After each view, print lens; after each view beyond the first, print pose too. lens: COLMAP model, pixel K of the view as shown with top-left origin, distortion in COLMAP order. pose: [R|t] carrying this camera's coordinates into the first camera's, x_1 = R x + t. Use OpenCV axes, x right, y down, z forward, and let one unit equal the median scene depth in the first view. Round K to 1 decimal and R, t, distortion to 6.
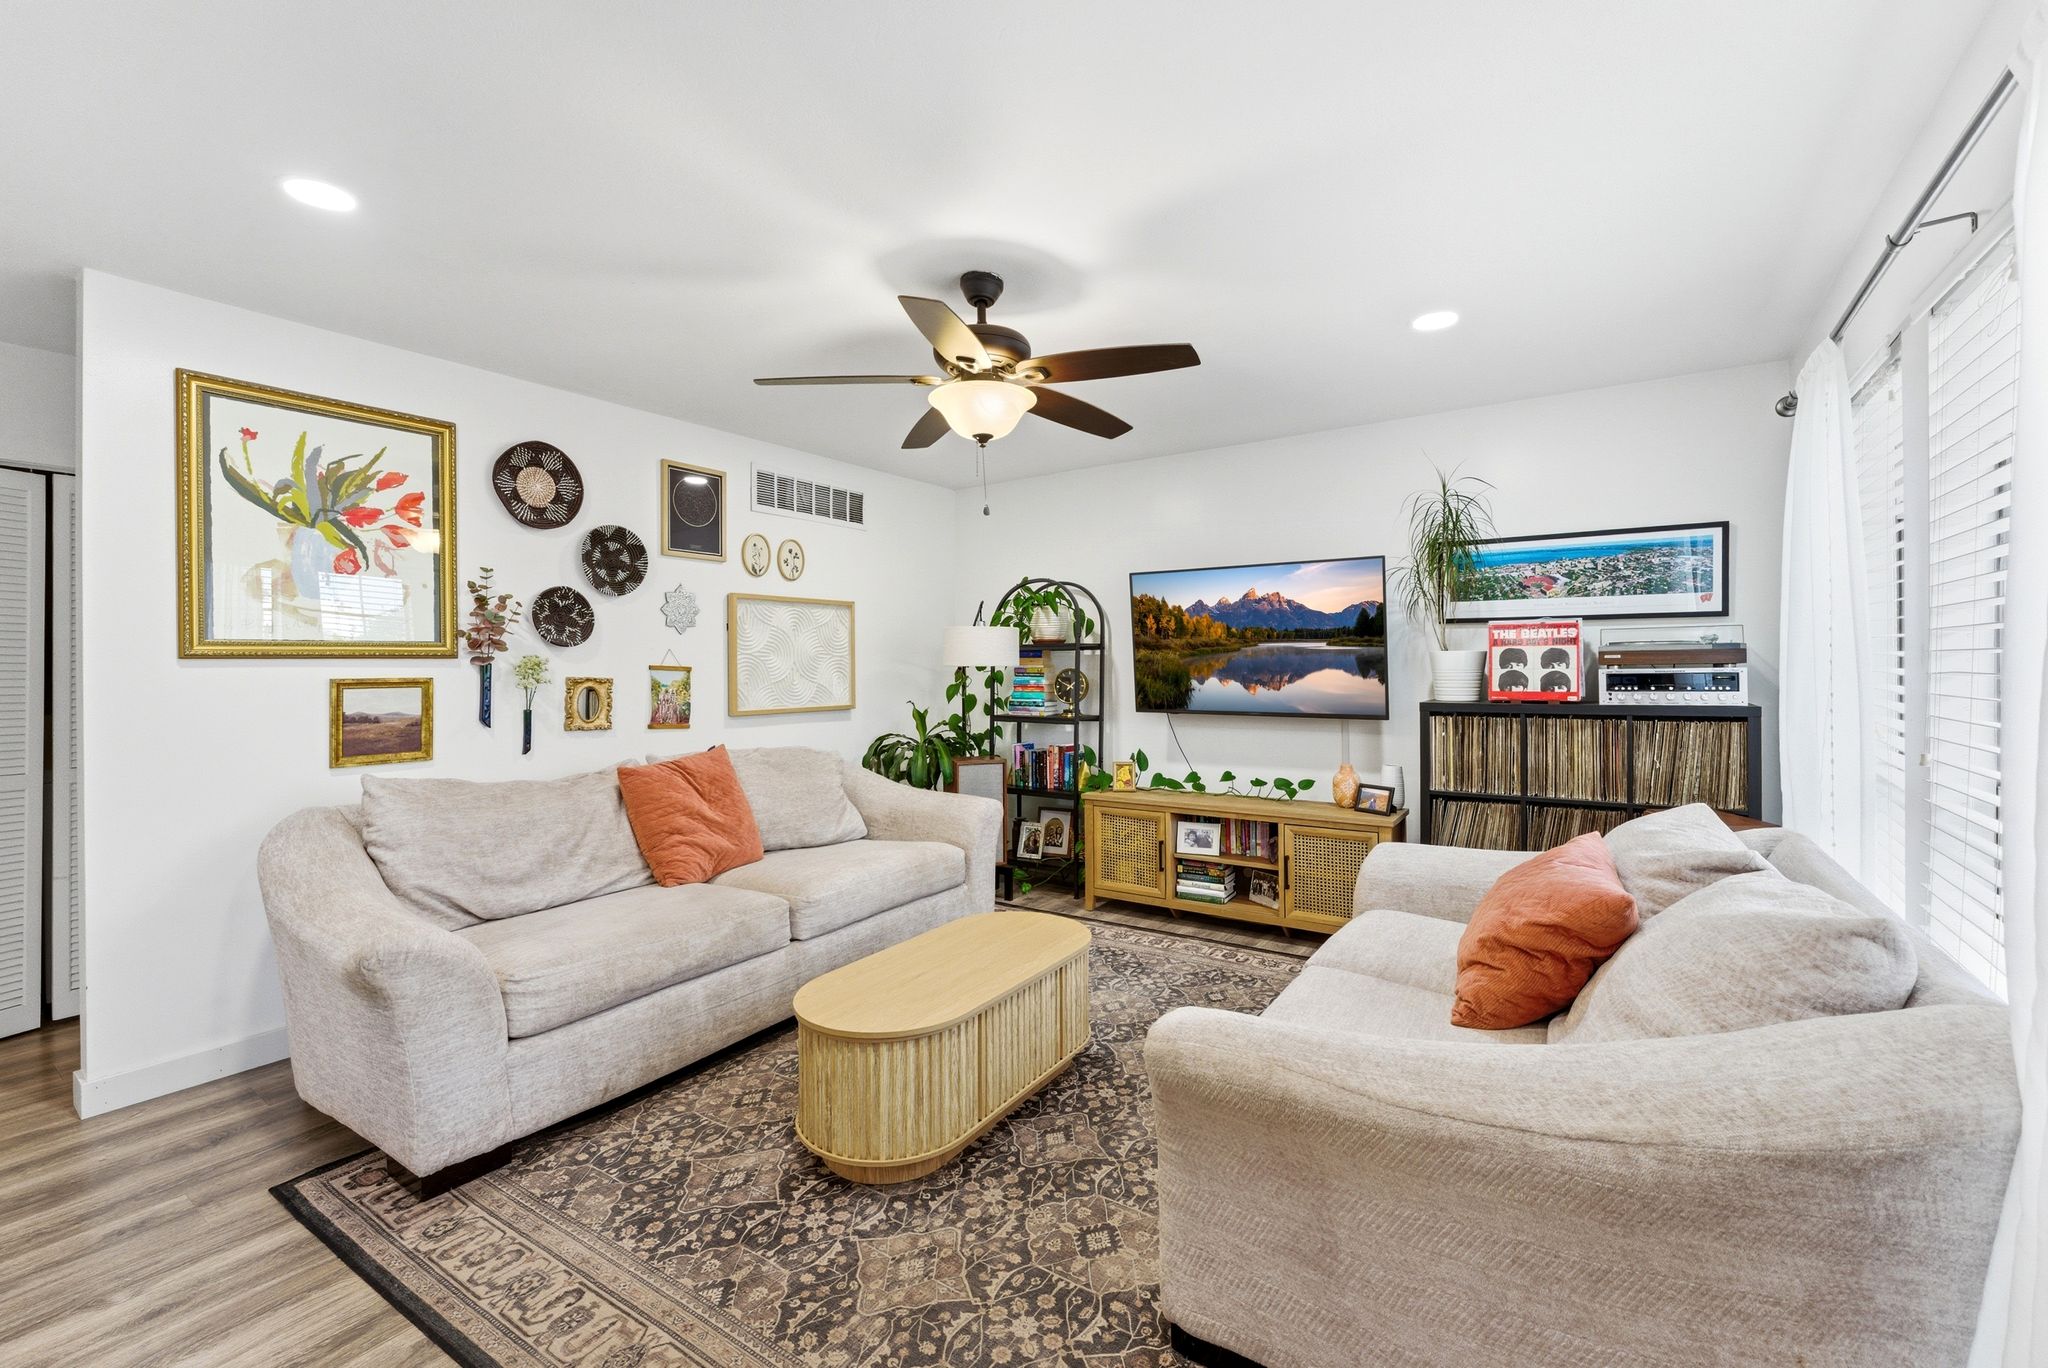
lens RADIAL K [[855.9, 0, 1020.3], [0, 855.9, 666.4], [0, 0, 1]] dist [-0.003318, 0.000005]
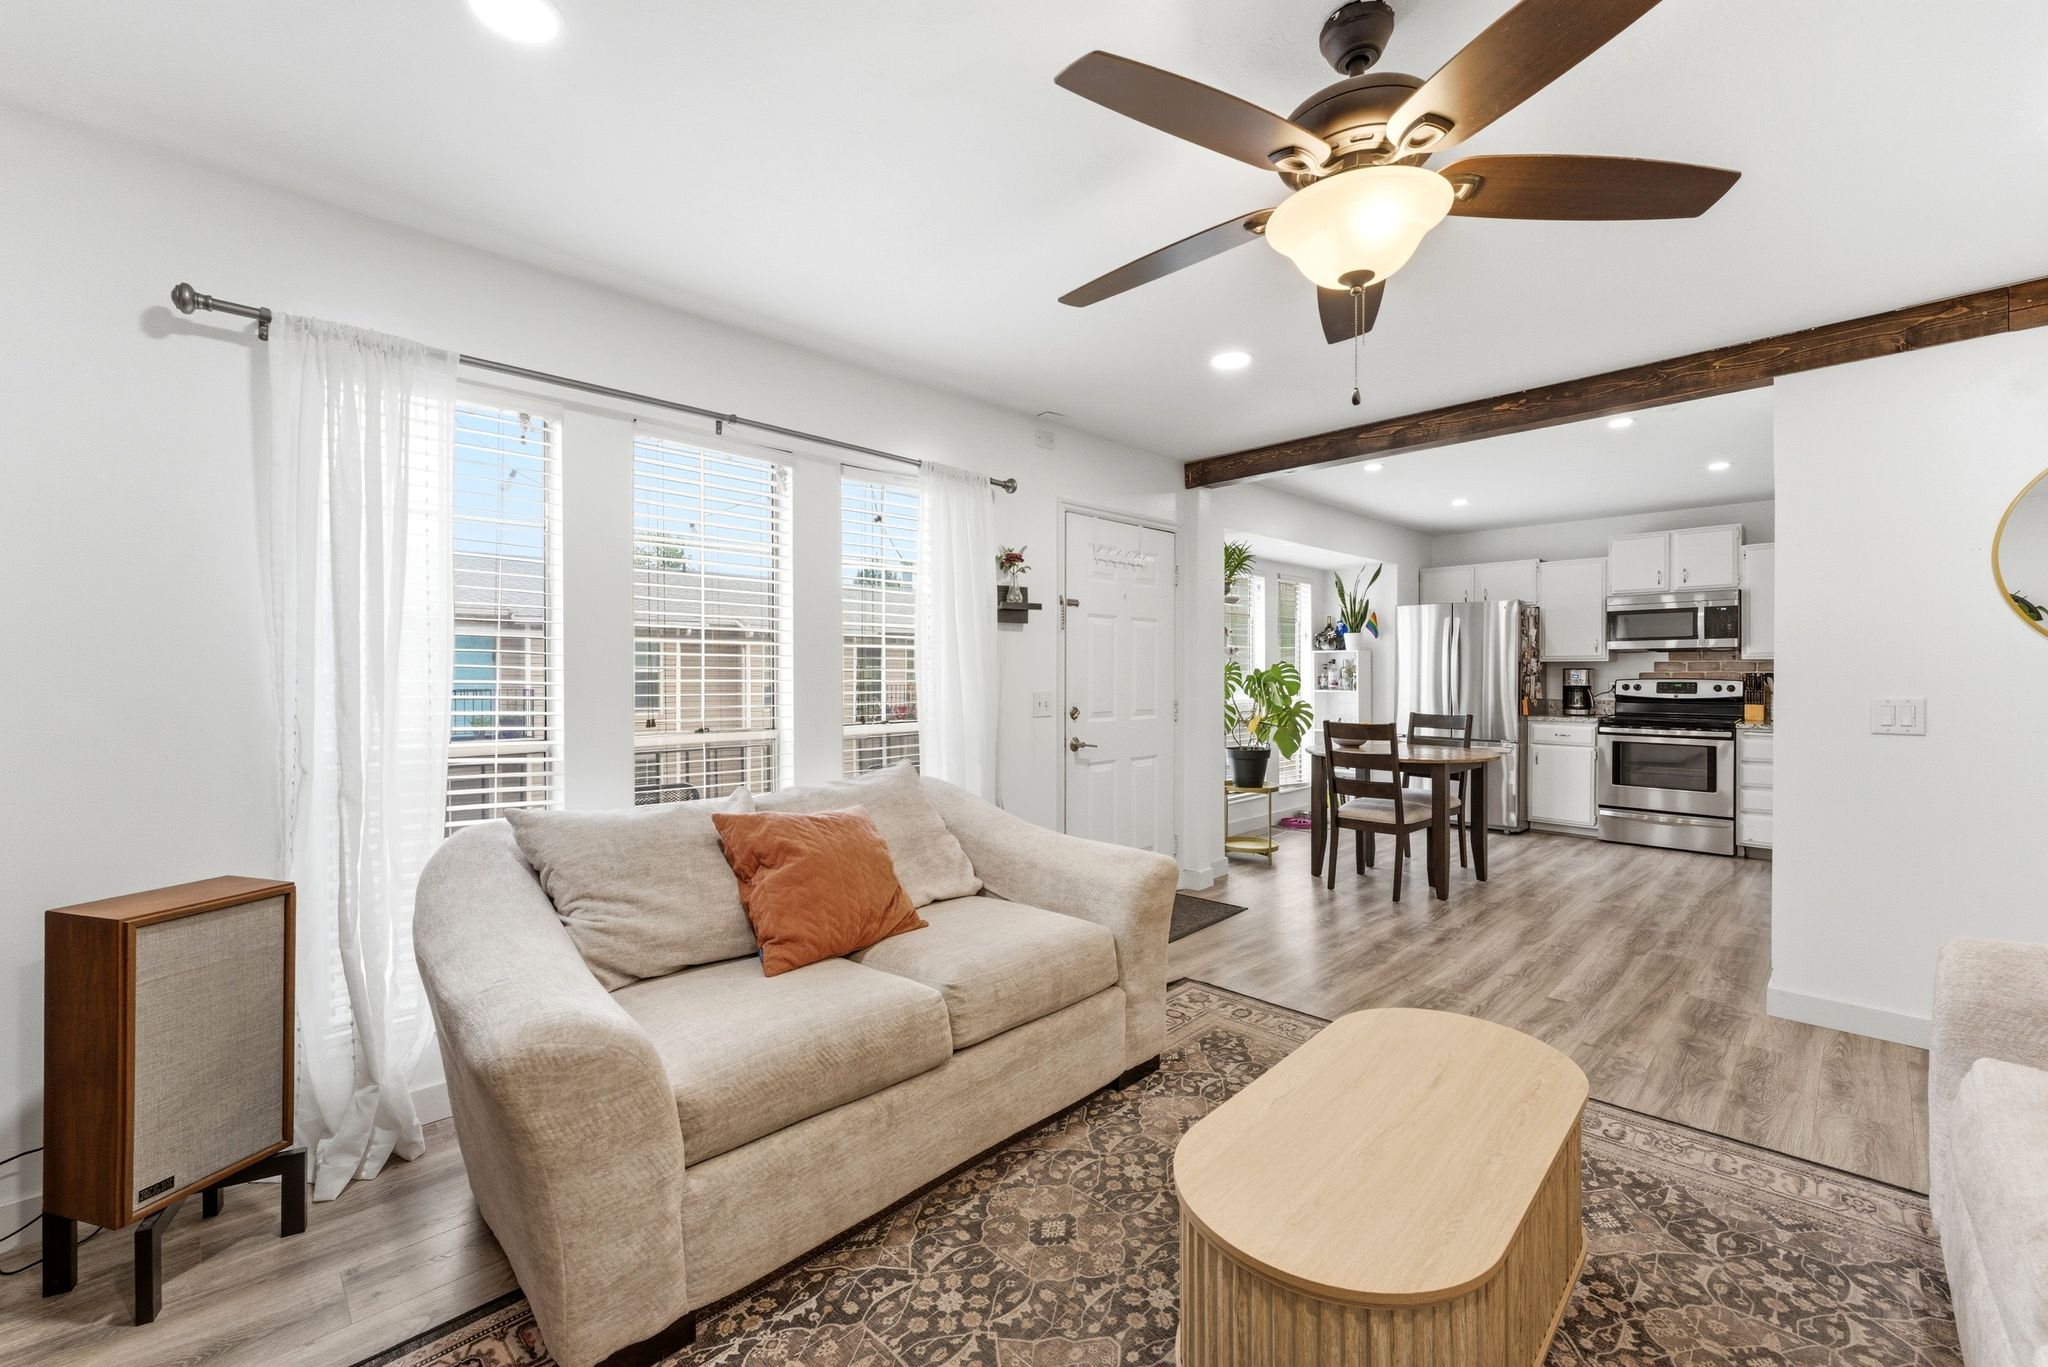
lens RADIAL K [[837.4, 0, 1025.0], [0, 837.4, 669.5], [0, 0, 1]] dist [-0.000550, -0.000136]
pose [[-0.983825, 0.007772, 0.178966, 0.057067], [0.006747, 0.999957, -0.006335, 0.012859], [-0.179008, -0.005026, -0.983835, 1.105886]]
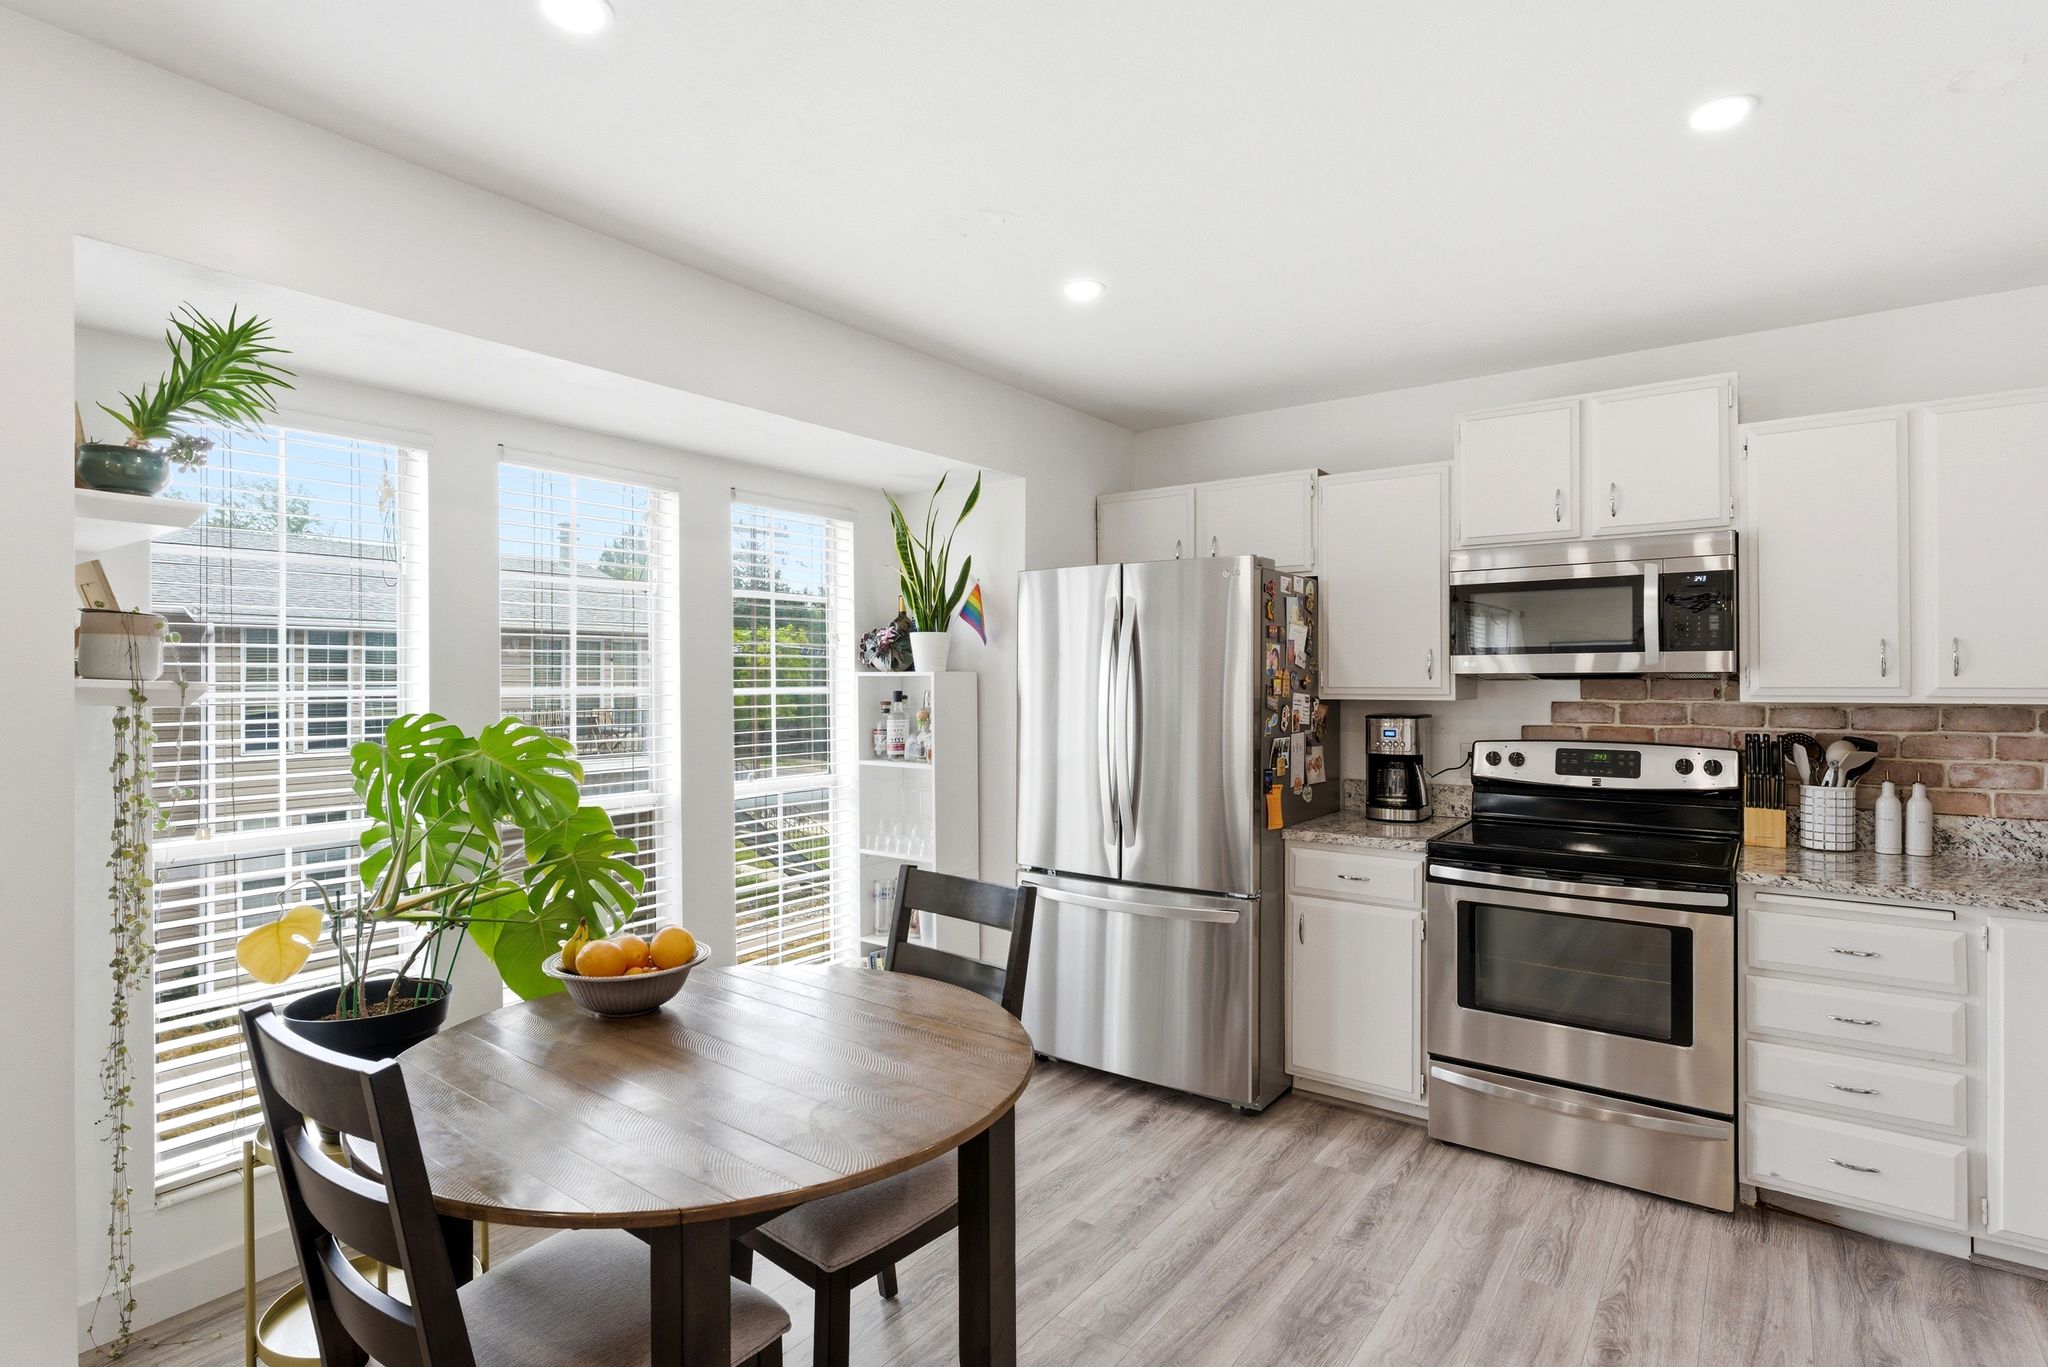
lens RADIAL K [[1035.2, 0, 1024.5], [0, 1035.2, 671.9], [0, 0, 1]] dist [-0.000437, 0.000358]
pose [[-0.999858, 0.007808, 0.014956, -0.428109], [0.007653, 0.999917, -0.010347, -0.025031], [-0.015036, -0.010231, -0.999835, 0.159659]]
